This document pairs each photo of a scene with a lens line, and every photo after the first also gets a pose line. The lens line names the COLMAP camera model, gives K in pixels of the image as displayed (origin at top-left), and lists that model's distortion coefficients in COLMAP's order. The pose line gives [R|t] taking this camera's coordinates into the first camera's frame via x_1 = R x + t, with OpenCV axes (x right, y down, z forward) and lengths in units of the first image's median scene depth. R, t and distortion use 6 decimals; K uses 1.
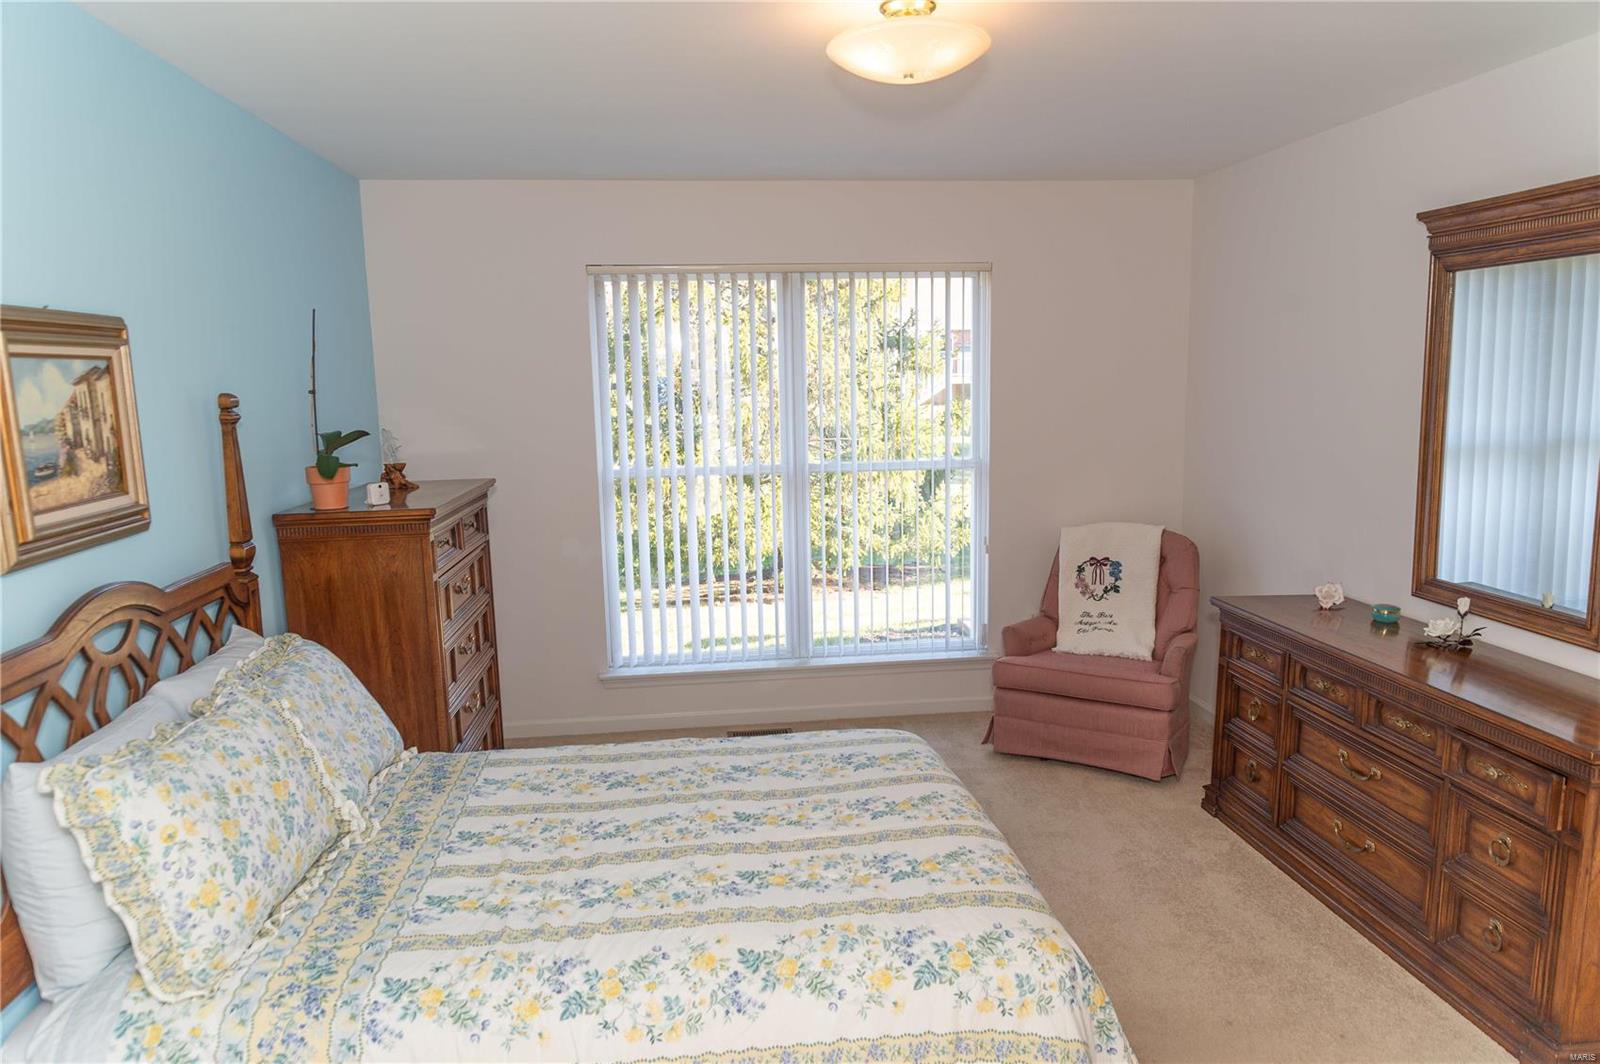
lens RADIAL K [[1076.0, 0, 806.0], [0, 1076.0, 531.1], [0, 0, 1]] dist [-0.004890, 0.002002]
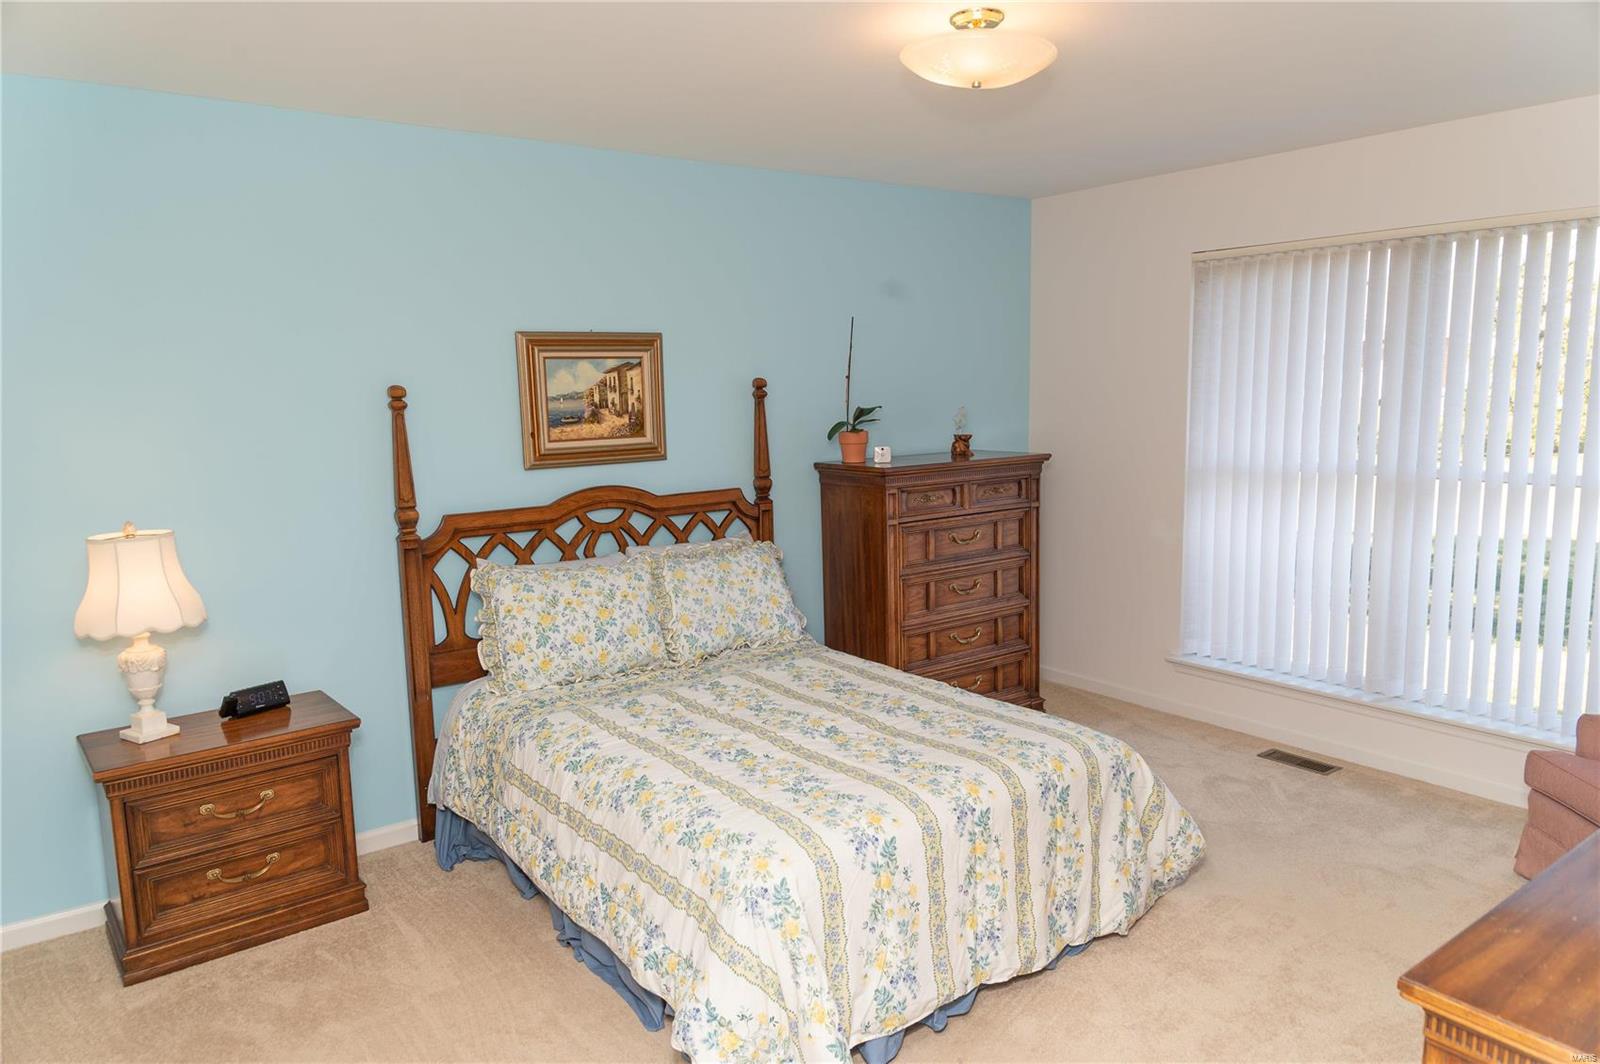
lens RADIAL K [[1076.0, 0, 806.0], [0, 1076.0, 531.1], [0, 0, 1]] dist [-0.004890, 0.002002]
pose [[0.499202, 0.129860, -0.856699, 1.026818], [-0.114405, 0.989928, 0.083391, -0.060664], [0.858900, 0.056381, 0.509031, 0.373898]]
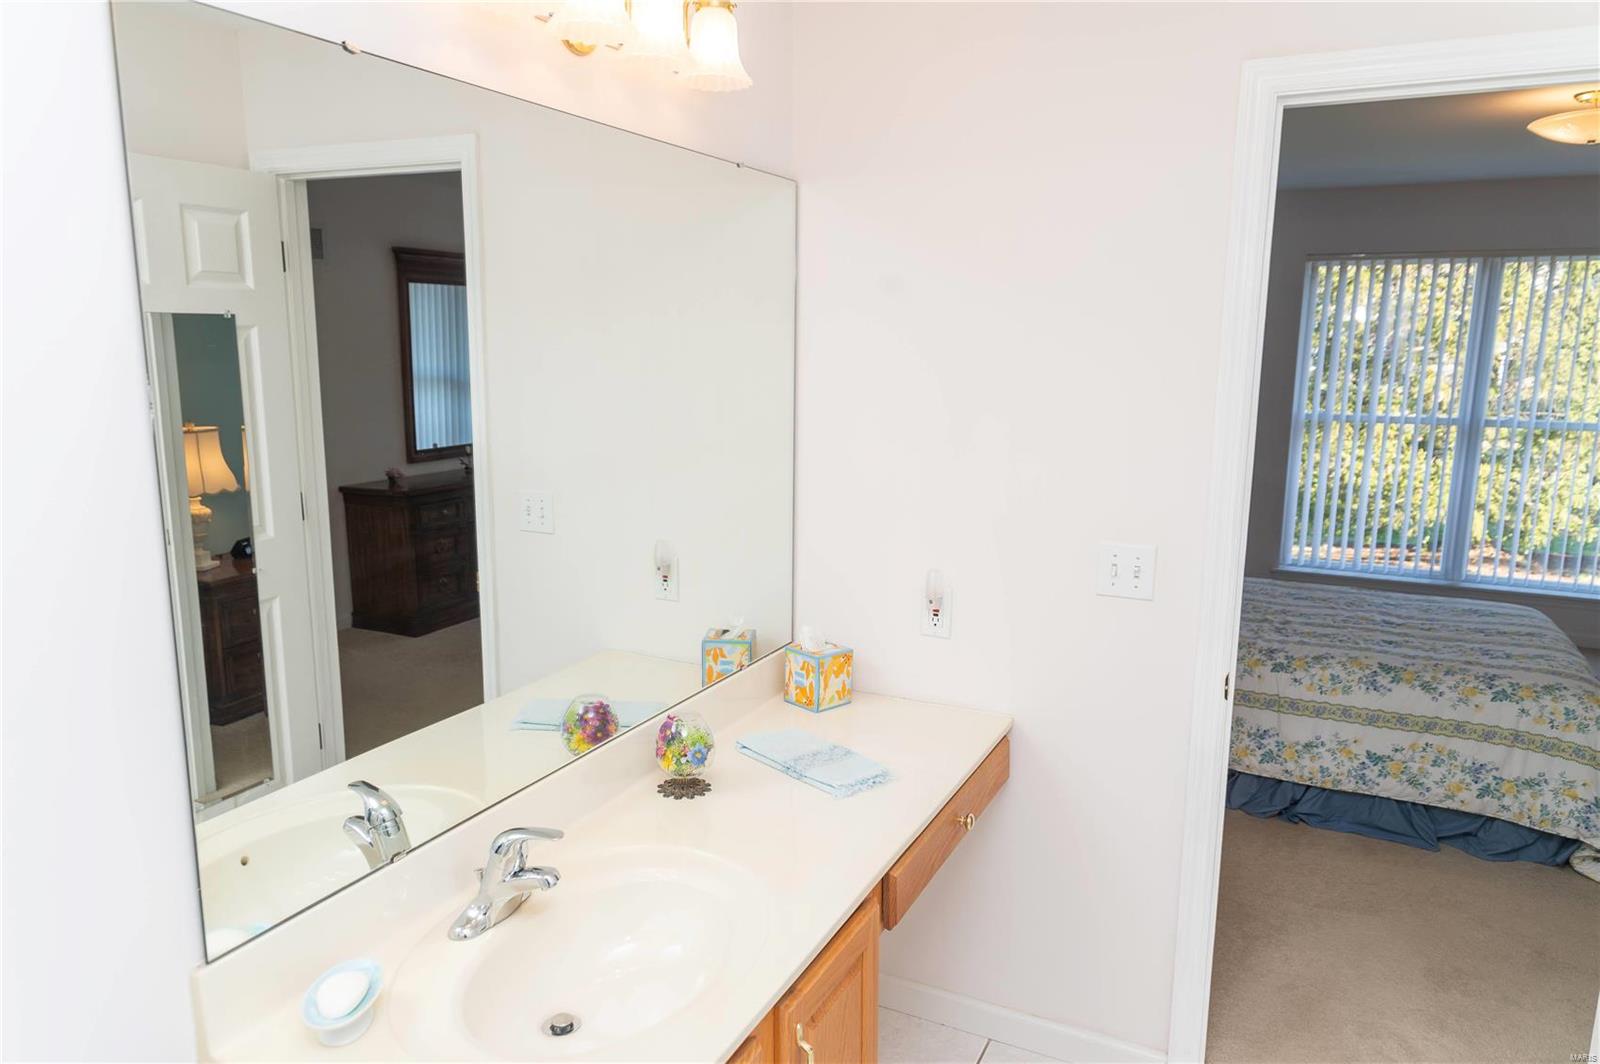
lens RADIAL K [[1076.1, 0, 791.5], [0, 1076.1, 532.1], [0, 0, 1]] dist [0.007533, -0.001162]
pose [[0.830324, 0.127038, -0.542609, 0.061302], [-0.106060, 0.991898, 0.069929, 0.127997], [0.547096, -0.000514, 0.837070, -0.879322]]
